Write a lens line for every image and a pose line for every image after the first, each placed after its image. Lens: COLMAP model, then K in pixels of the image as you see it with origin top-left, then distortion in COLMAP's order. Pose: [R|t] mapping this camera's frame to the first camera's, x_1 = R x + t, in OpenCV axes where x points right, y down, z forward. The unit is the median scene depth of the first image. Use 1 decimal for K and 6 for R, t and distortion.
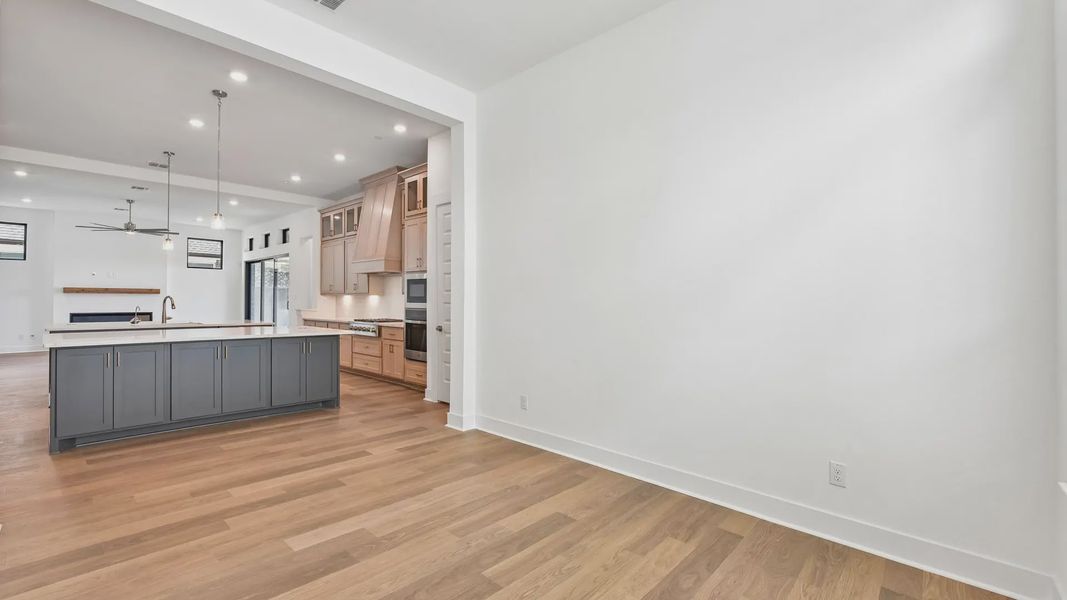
lens RADIAL K [[450.1, 0, 537.0], [0, 450.1, 300.7], [0, 0, 1]] dist [0.001712, -0.003235]
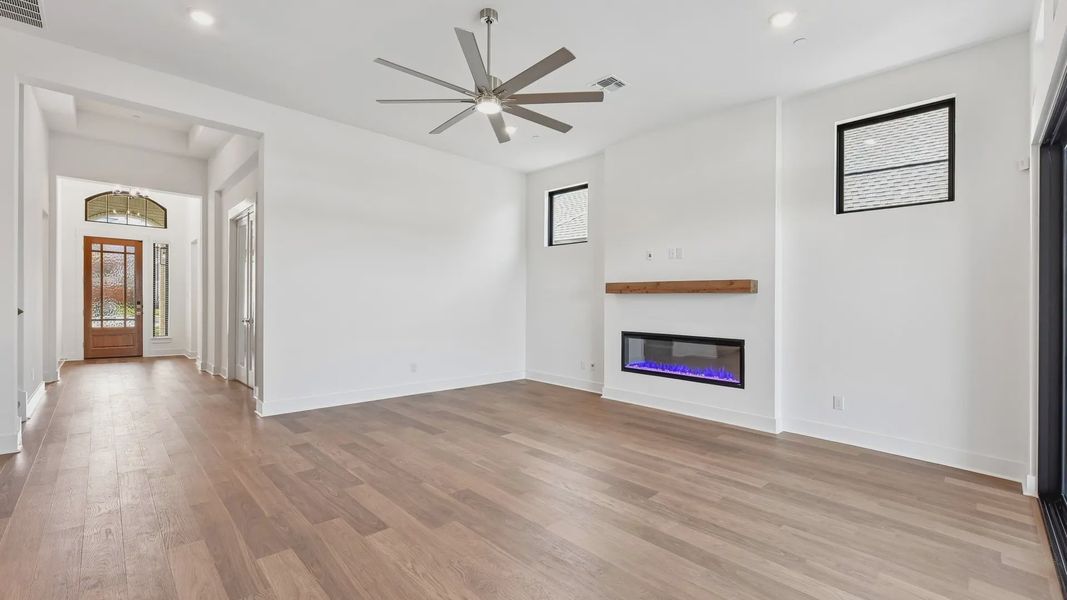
lens RADIAL K [[450.1, 0, 521.7], [0, 450.1, 305.9], [0, 0, 1]] dist [0.001712, -0.003235]
pose [[-0.083818, -0.002760, -0.996477, -0.612409], [-0.015277, 0.999882, -0.001484, -0.000625], [0.996364, 0.015099, -0.083850, 1.140116]]
